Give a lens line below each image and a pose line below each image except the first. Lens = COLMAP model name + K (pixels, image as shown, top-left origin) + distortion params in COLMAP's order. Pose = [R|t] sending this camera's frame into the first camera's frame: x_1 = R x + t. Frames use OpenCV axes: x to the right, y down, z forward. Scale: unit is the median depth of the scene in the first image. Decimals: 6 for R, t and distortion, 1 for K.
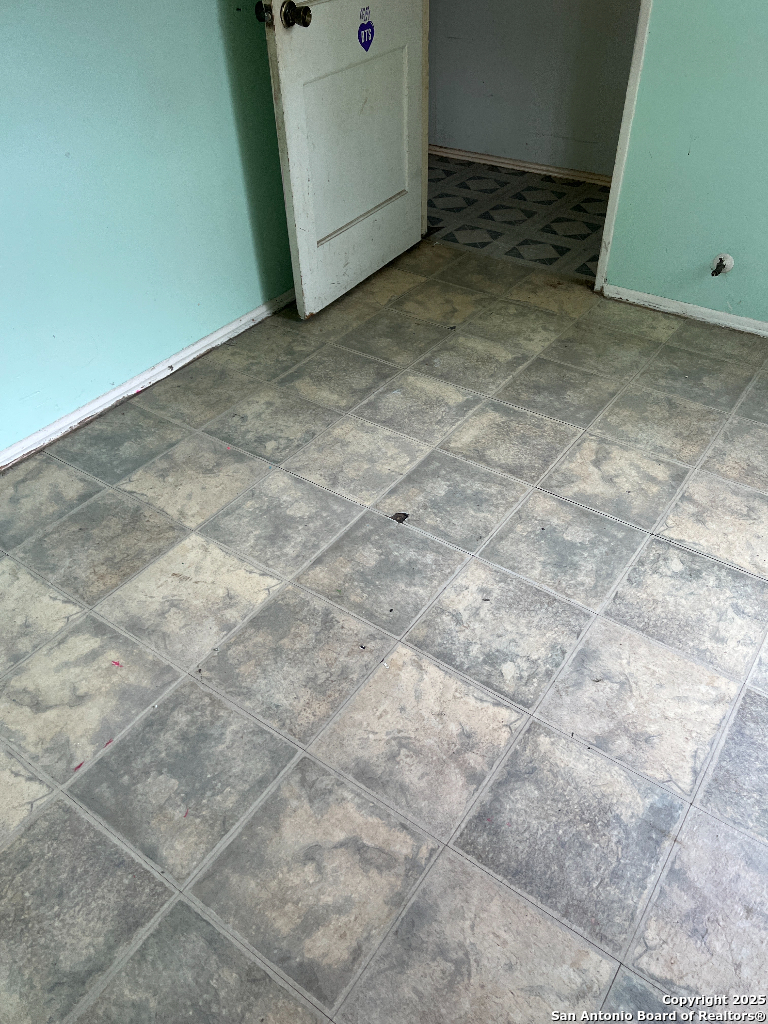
lens RADIAL K [[779.9, 0, 384.0], [0, 779.9, 512.0], [0, 0, 1]] dist [0.117383, -0.269239]
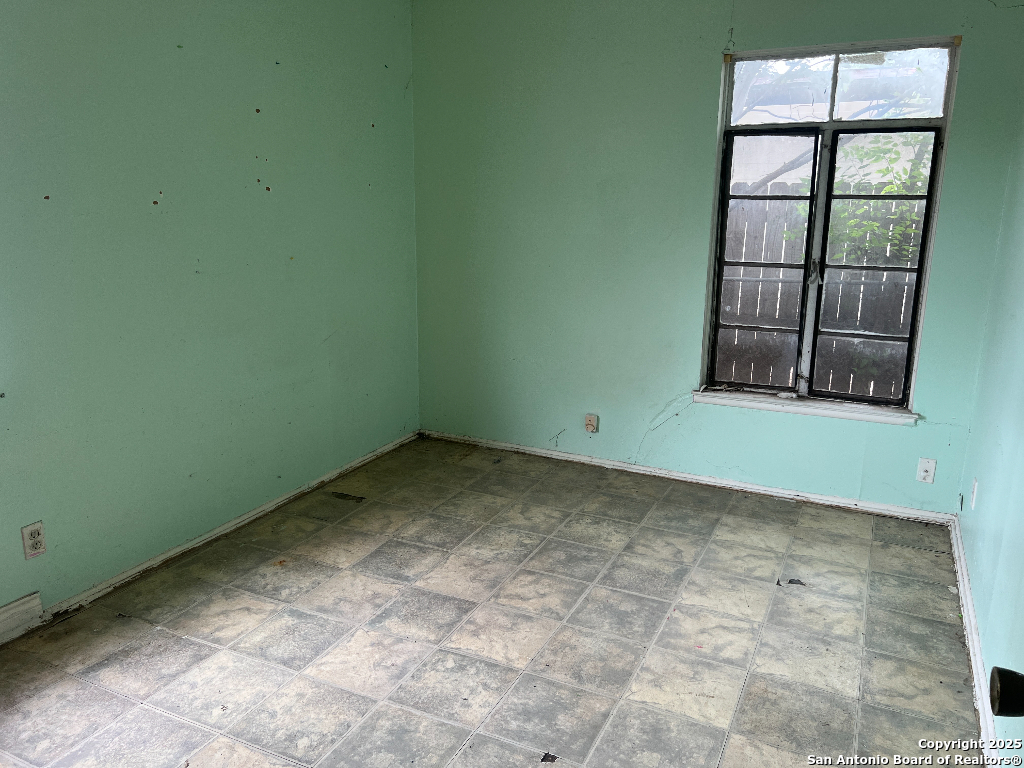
lens RADIAL K [[774.7, 0, 512.0], [0, 774.7, 384.0], [0, 0, 1]] dist [0.097671, -0.165691]
pose [[-0.985893, 0.056728, -0.157472, 0.133404], [-0.093249, 0.595130, 0.798201, -0.726912], [0.138997, 0.801625, -0.581445, 0.784394]]
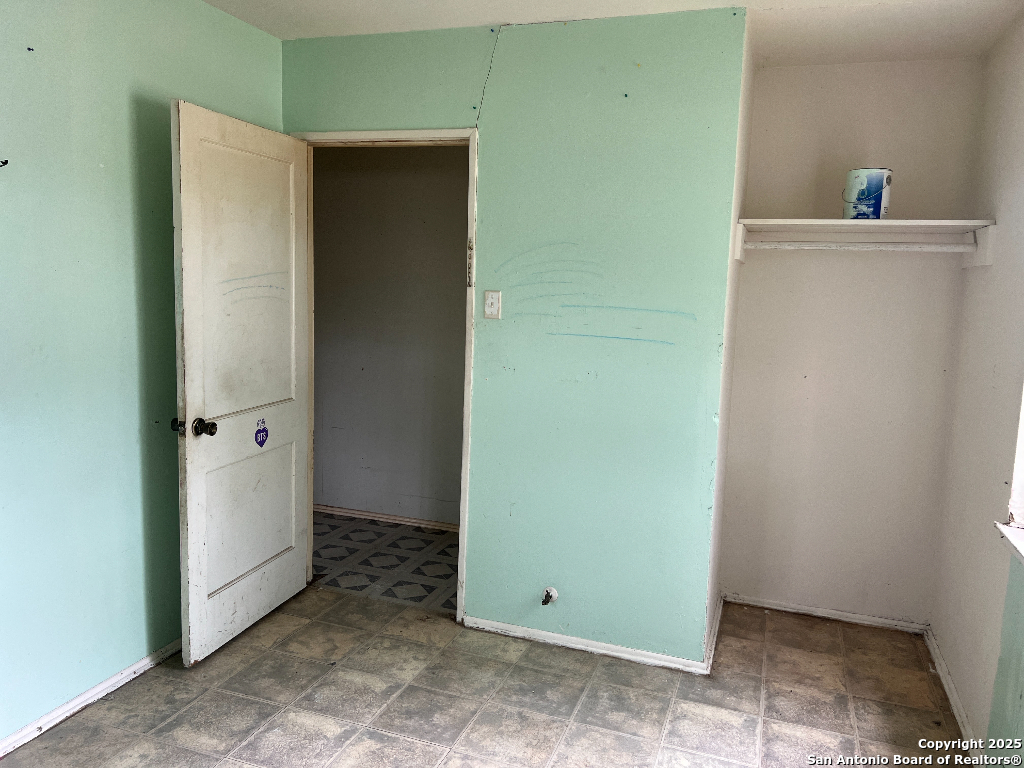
lens RADIAL K [[757.6, 0, 512.0], [0, 757.6, 384.0], [0, 0, 1]] dist [0.020898, -0.007595]
pose [[0.957002, 0.027847, 0.288742, 0.009147], [0.134637, 0.839033, -0.527158, 0.037674], [-0.256944, 0.543367, 0.799207, -0.152099]]
